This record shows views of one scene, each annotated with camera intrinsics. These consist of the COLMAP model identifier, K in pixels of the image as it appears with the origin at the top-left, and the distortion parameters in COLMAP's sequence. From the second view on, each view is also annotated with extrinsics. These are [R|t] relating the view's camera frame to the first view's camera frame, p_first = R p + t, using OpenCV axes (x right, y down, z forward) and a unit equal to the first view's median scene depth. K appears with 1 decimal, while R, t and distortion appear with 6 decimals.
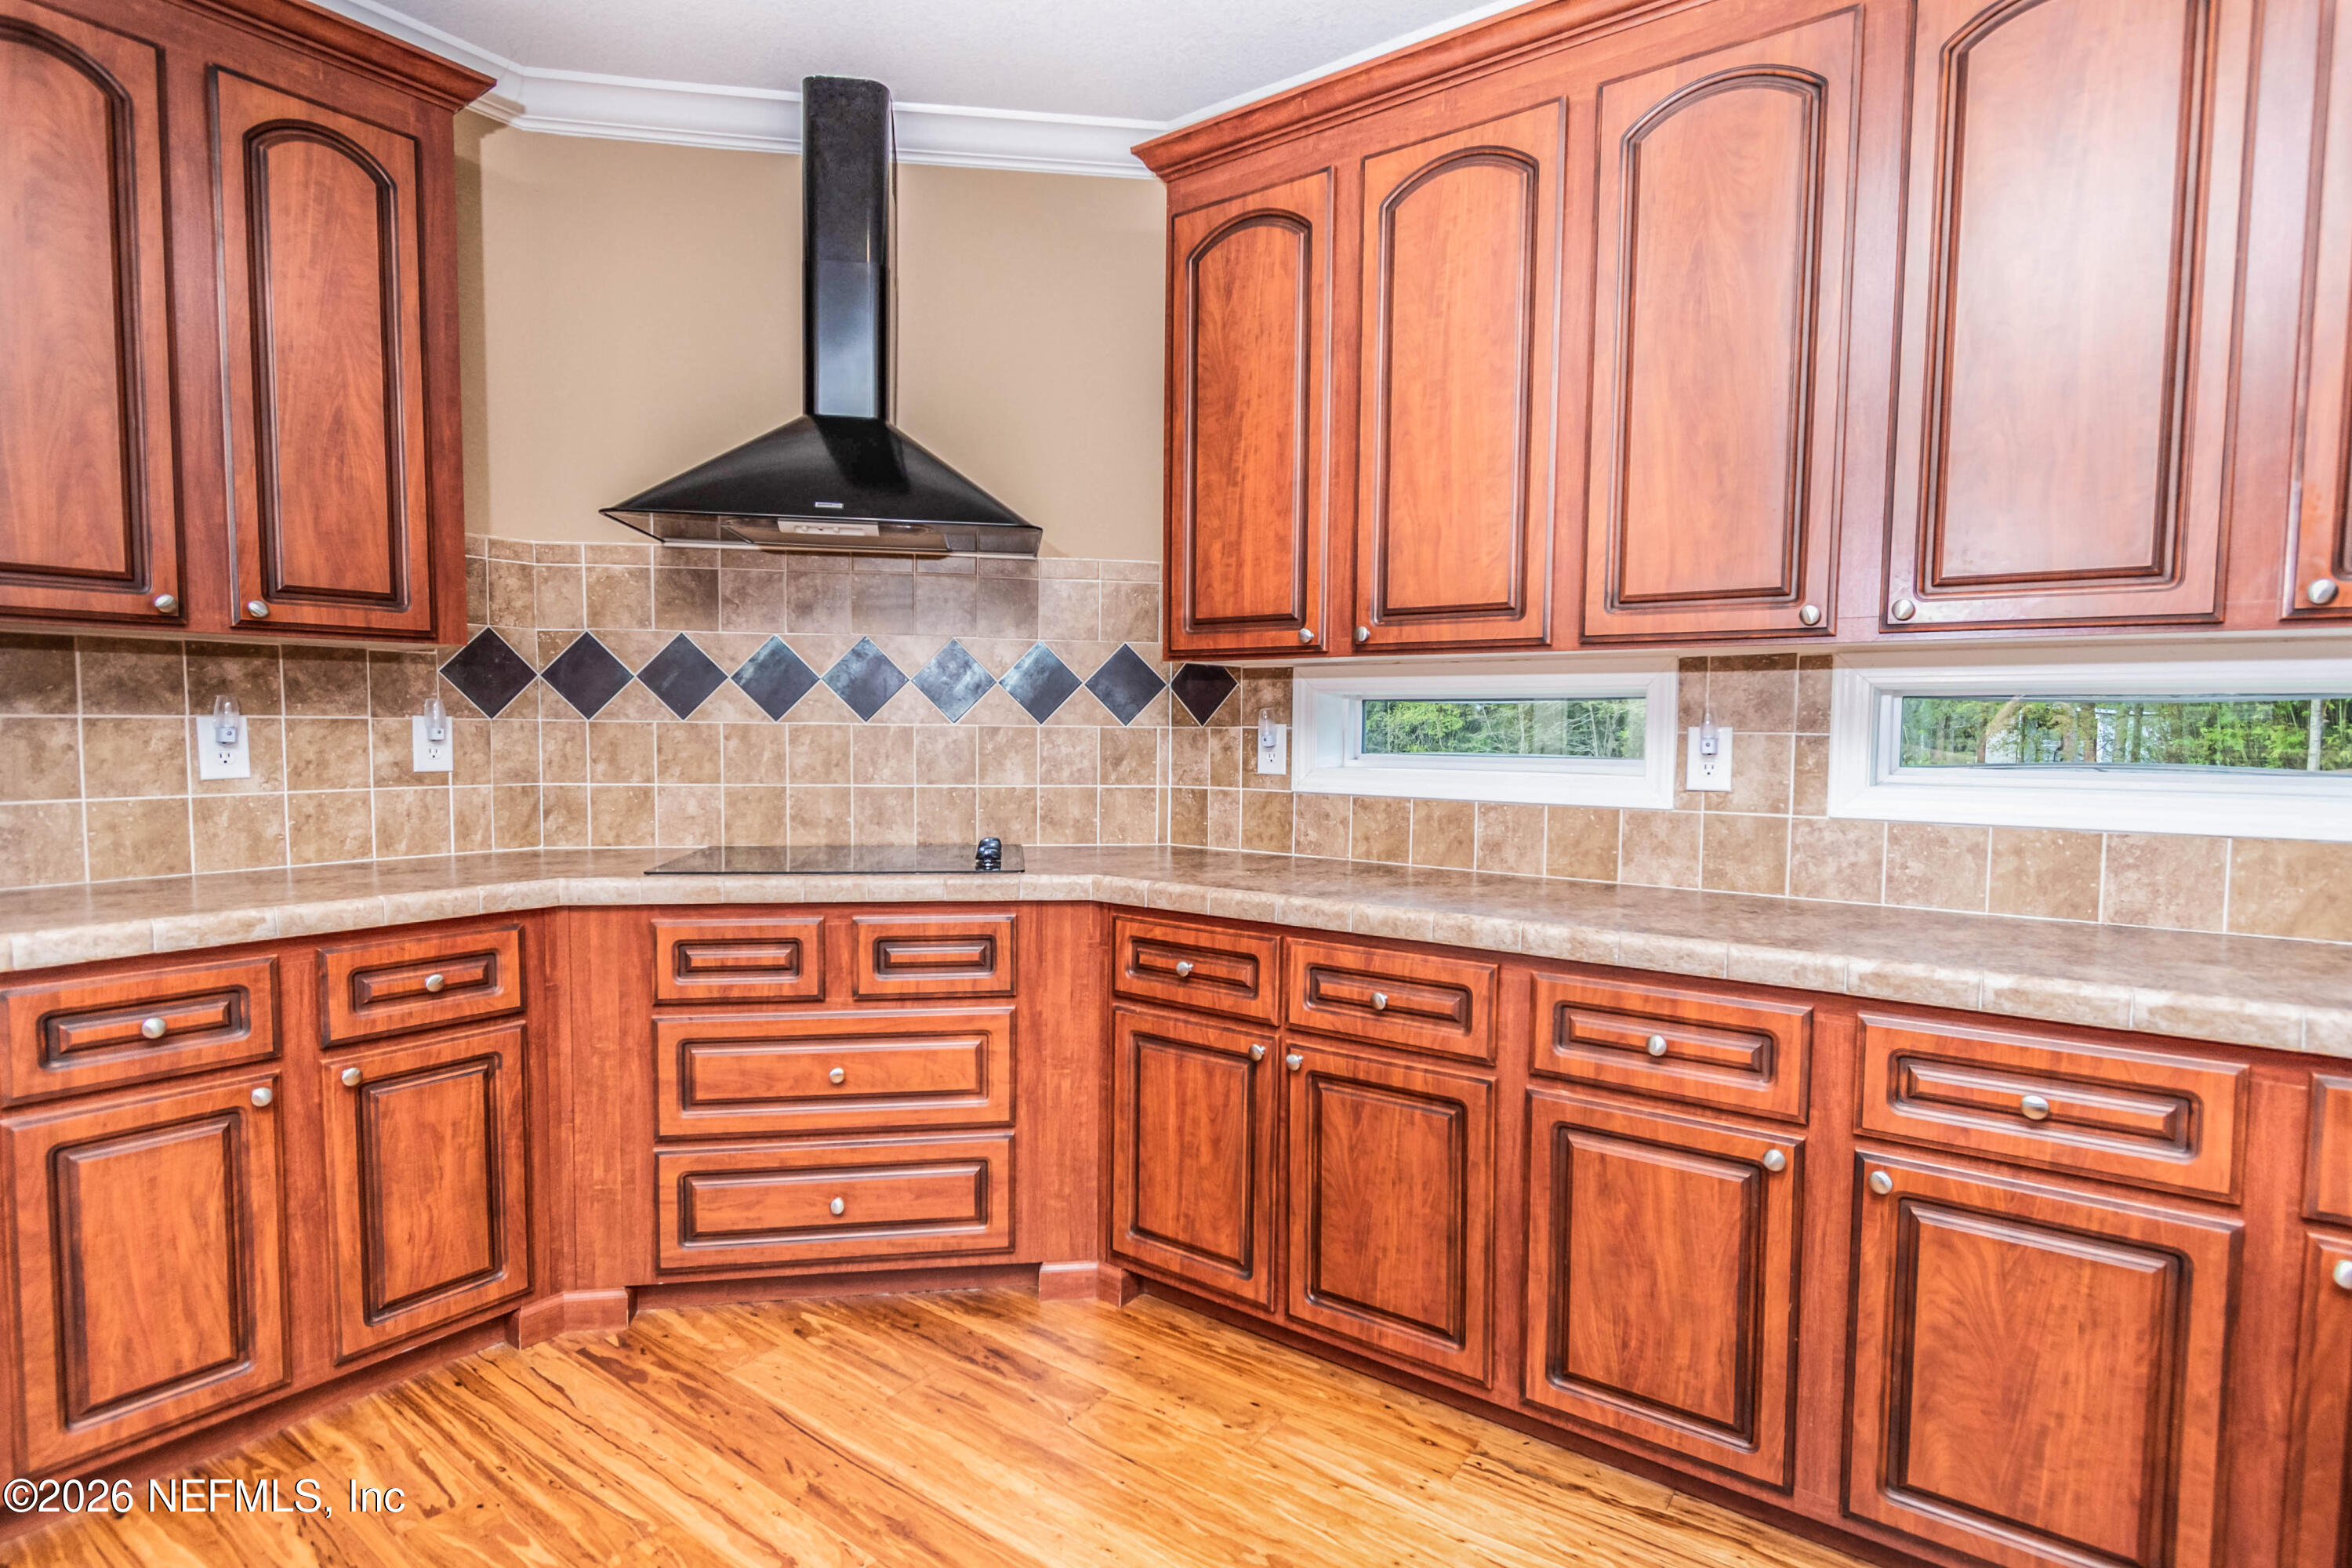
lens RADIAL K [[1151.9, 0, 1162.3], [0, 1151.9, 790.5], [0, 0, 1]] dist [0.003813, -0.001841]
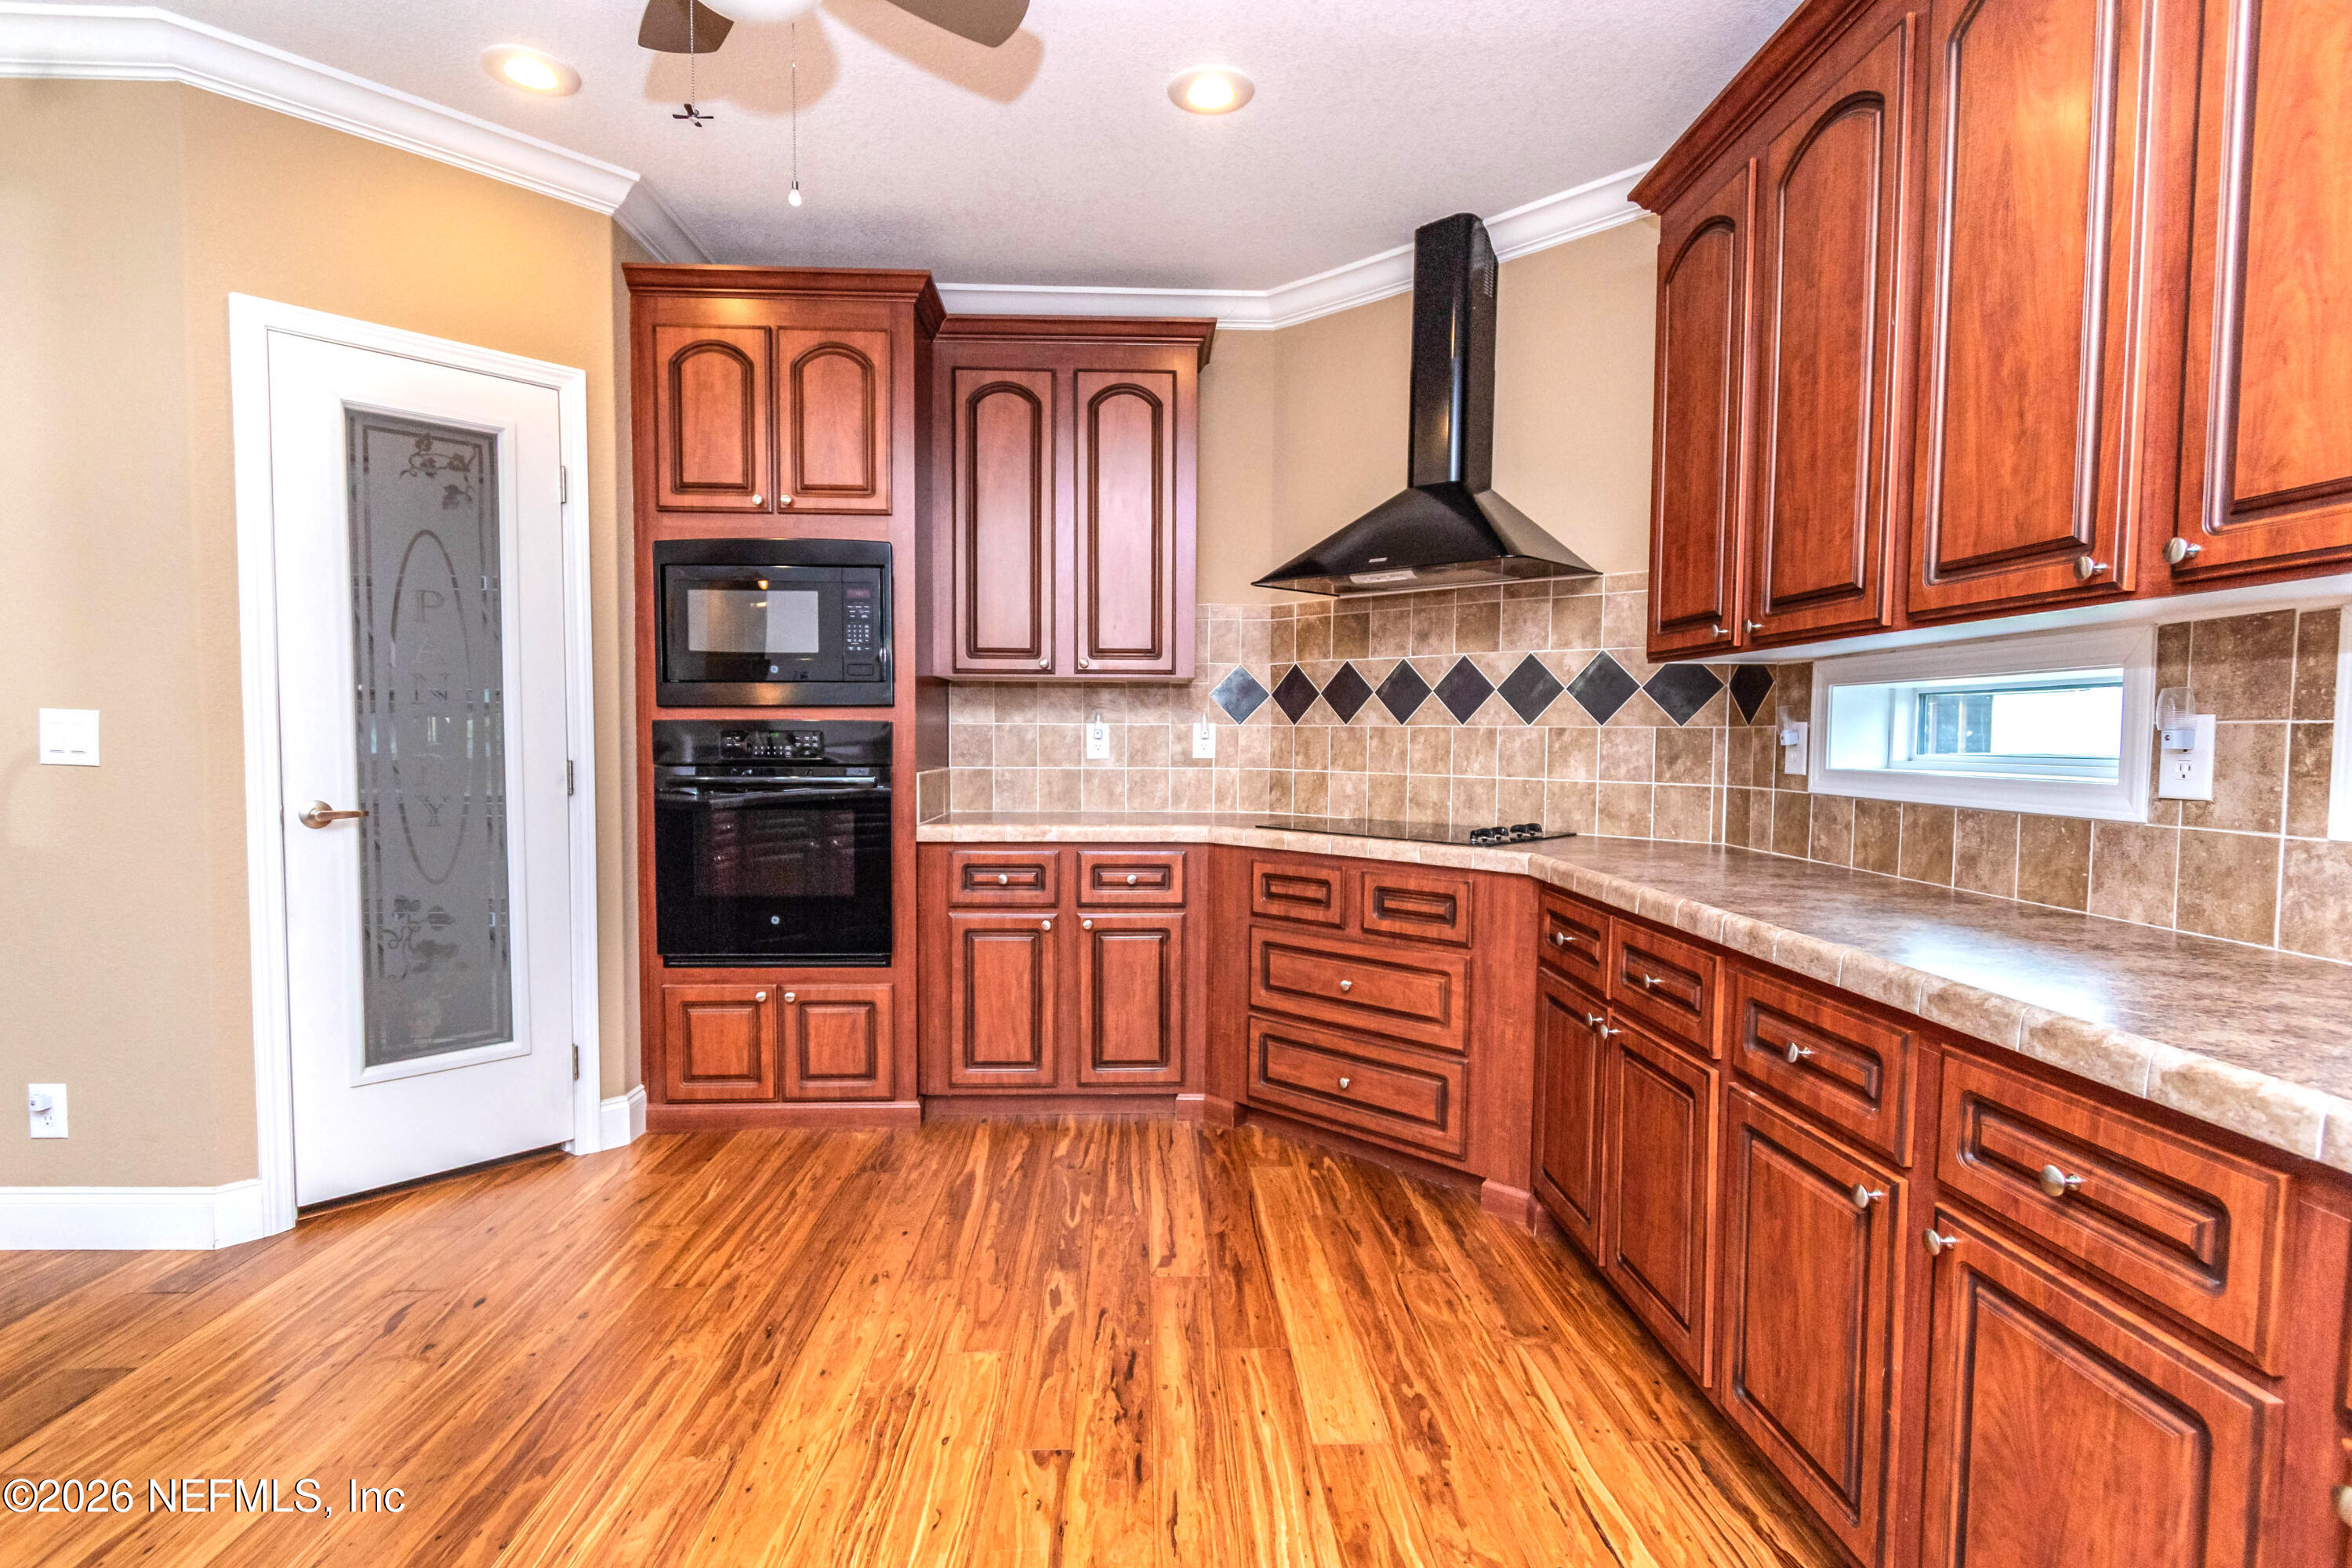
lens RADIAL K [[1151.9, 0, 1219.1], [0, 1151.9, 792.2], [0, 0, 1]] dist [0.003813, -0.001841]
pose [[0.627162, 0.034484, -0.778125, 0.642449], [-0.046127, 0.998910, 0.007091, 0.018794], [0.777522, 0.031445, 0.628070, 0.032872]]
